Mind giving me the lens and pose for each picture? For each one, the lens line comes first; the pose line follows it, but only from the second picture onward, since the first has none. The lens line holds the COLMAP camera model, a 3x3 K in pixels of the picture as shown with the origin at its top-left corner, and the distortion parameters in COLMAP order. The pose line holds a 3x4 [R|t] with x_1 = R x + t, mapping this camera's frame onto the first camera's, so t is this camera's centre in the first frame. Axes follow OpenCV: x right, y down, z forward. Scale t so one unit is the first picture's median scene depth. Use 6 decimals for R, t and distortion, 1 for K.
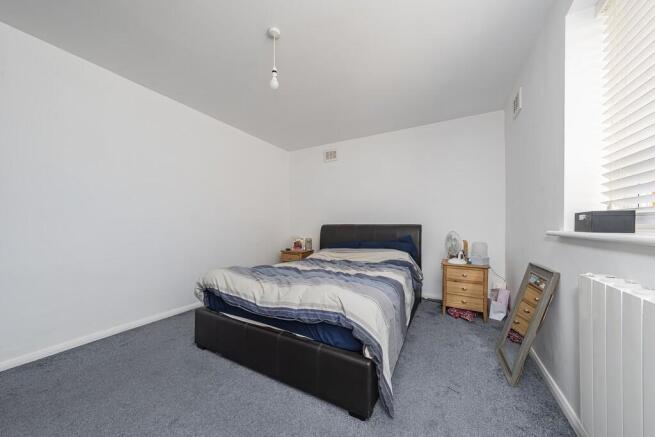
lens RADIAL K [[224.8, 0, 327.3], [0, 224.8, 226.5], [0, 0, 1]] dist [0.000429, 0.000017]
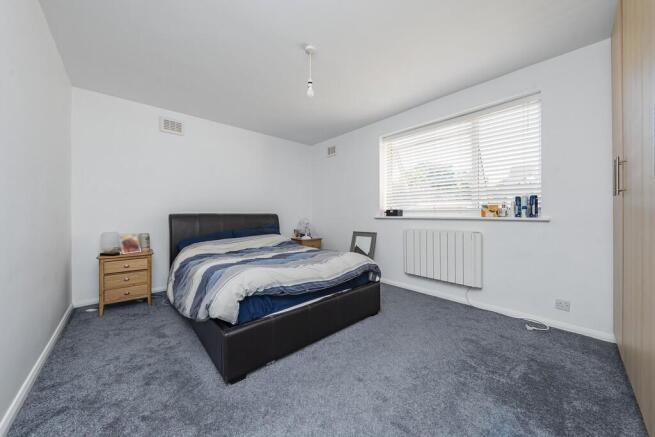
lens RADIAL K [[226.0, 0, 328.1], [0, 226.0, 215.8], [0, 0, 1]] dist [0.000475, 0.000007]
pose [[0.330004, -0.008205, 0.943944, -1.235824], [0.009046, 0.999944, 0.005529, -0.004468], [-0.943936, 0.006715, 0.330059, 0.499360]]
